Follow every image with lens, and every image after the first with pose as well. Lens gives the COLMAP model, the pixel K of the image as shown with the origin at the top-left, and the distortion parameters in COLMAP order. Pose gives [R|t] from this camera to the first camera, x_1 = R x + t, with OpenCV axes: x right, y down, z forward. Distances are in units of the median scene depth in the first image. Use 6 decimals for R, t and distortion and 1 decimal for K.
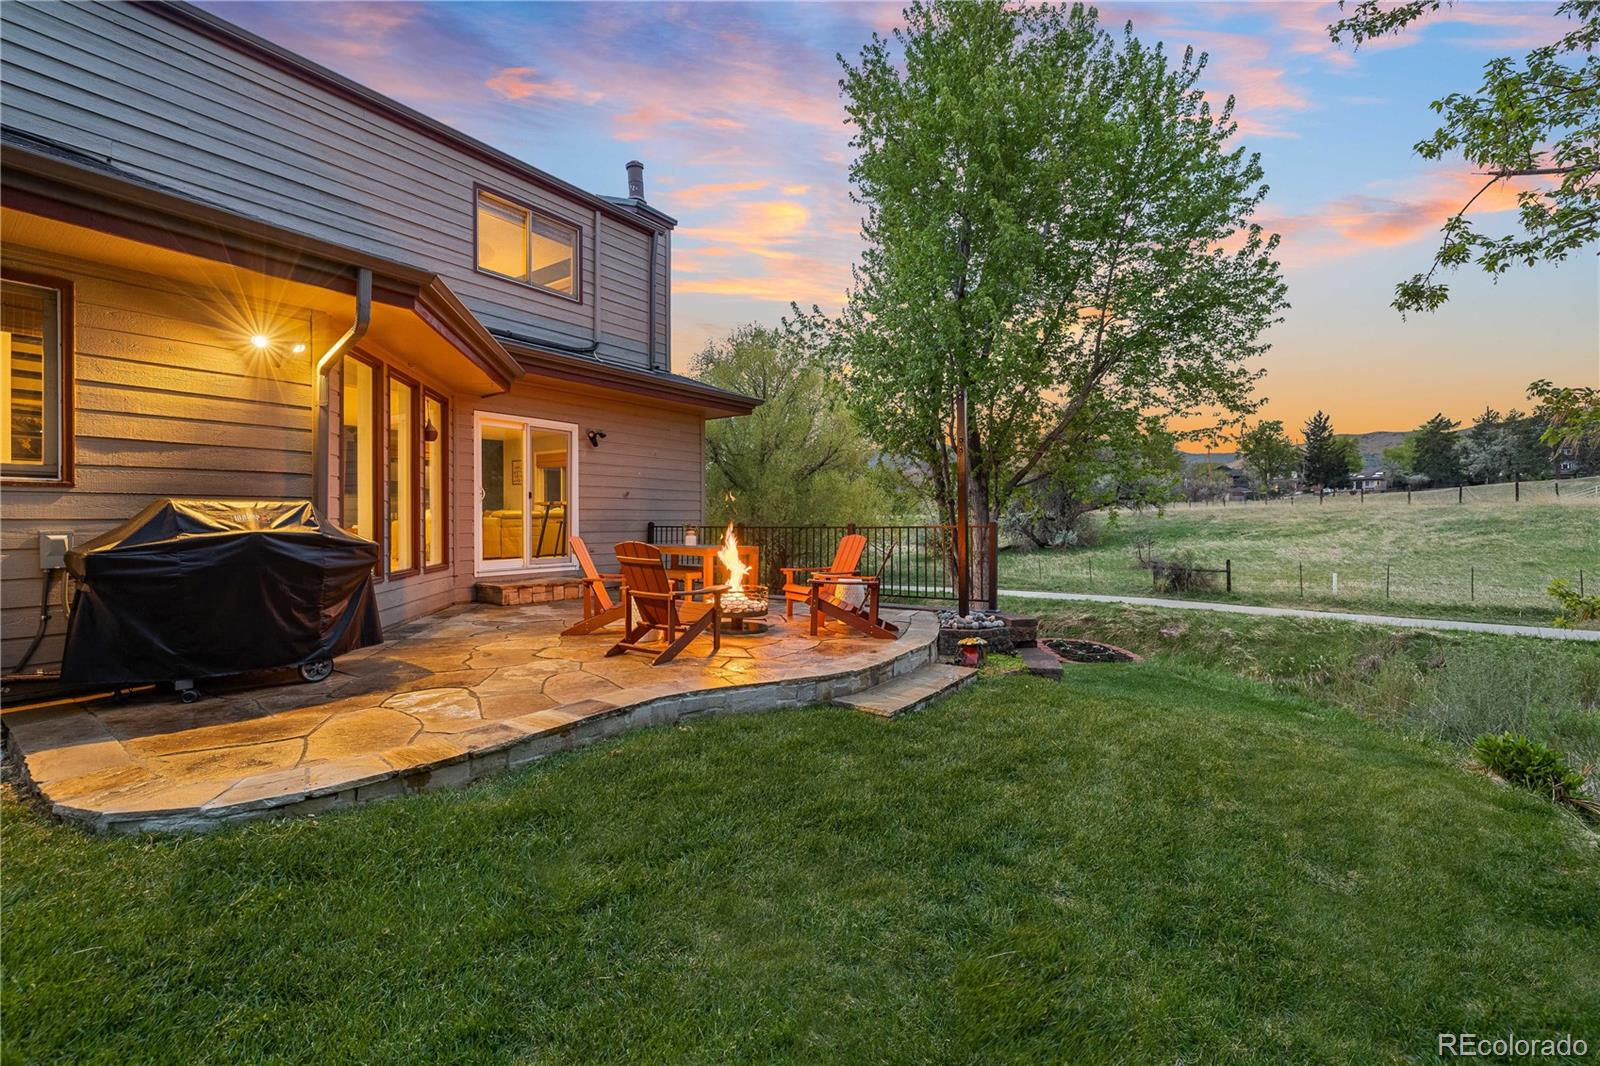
lens RADIAL K [[712.3, 0, 800.0], [0, 712.3, 533.0], [0, 0, 1]] dist [0.000576, 0.000099]
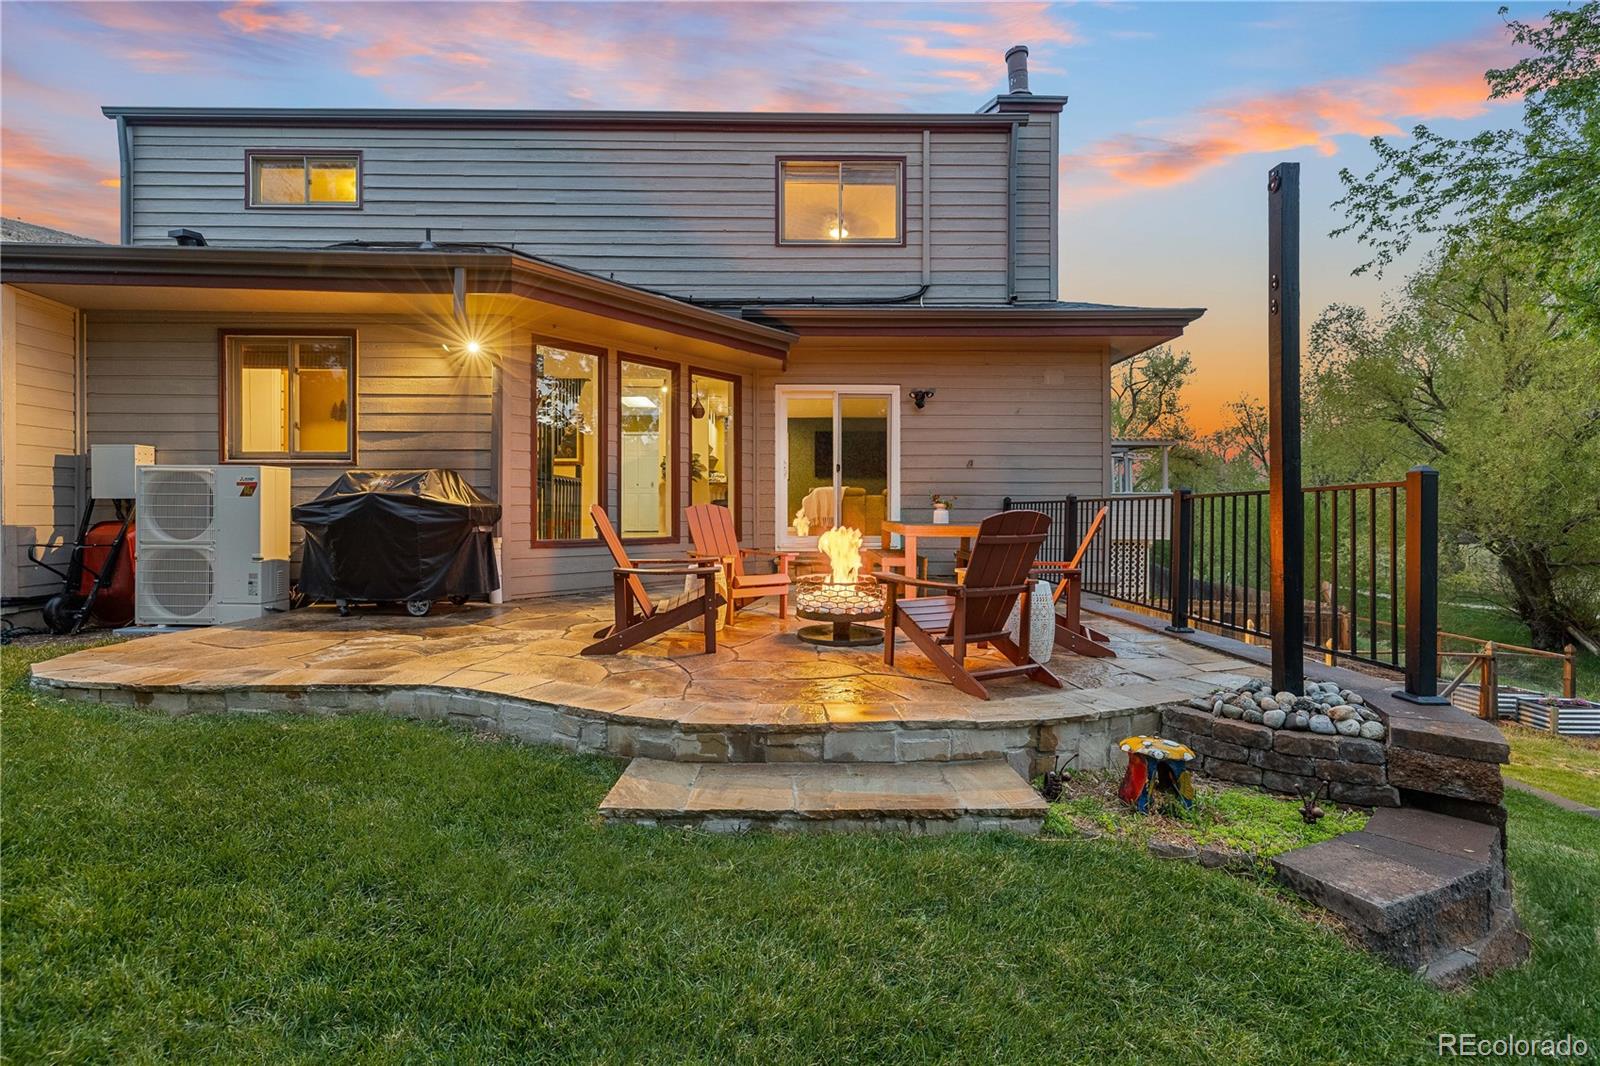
lens RADIAL K [[701.7, 0, 804.9], [0, 701.7, 520.5], [0, 0, 1]] dist [0.001518, 0.000300]
pose [[0.564276, 0.011646, -0.825504, 0.303551], [-0.018987, 0.999819, 0.001127, 0.013363], [0.825368, 0.015038, 0.564395, 0.381729]]
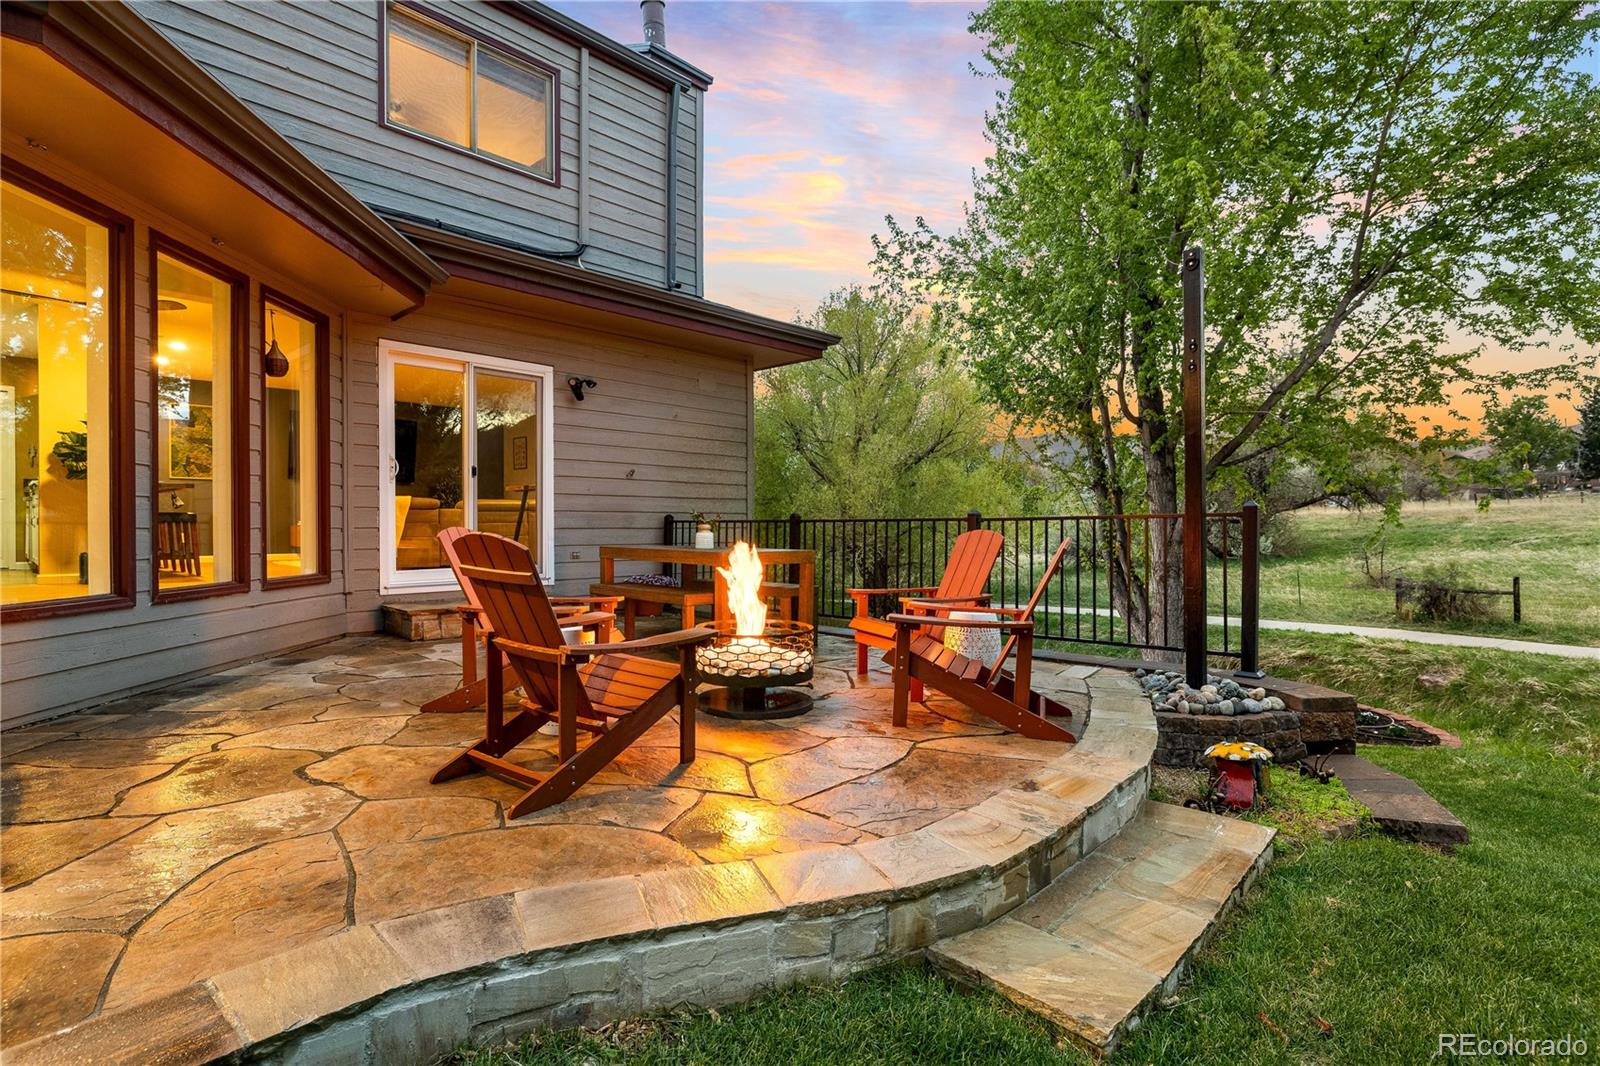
lens RADIAL K [[785.8, 0, 778.0], [0, 785.8, 535.7], [0, 0, 1]] dist [-0.001674, -0.000041]
pose [[0.986460, 0.002531, -0.163983, 0.016131], [-0.003467, 0.999979, -0.005416, 0.008202], [0.163966, 0.005911, 0.986448, 0.280530]]
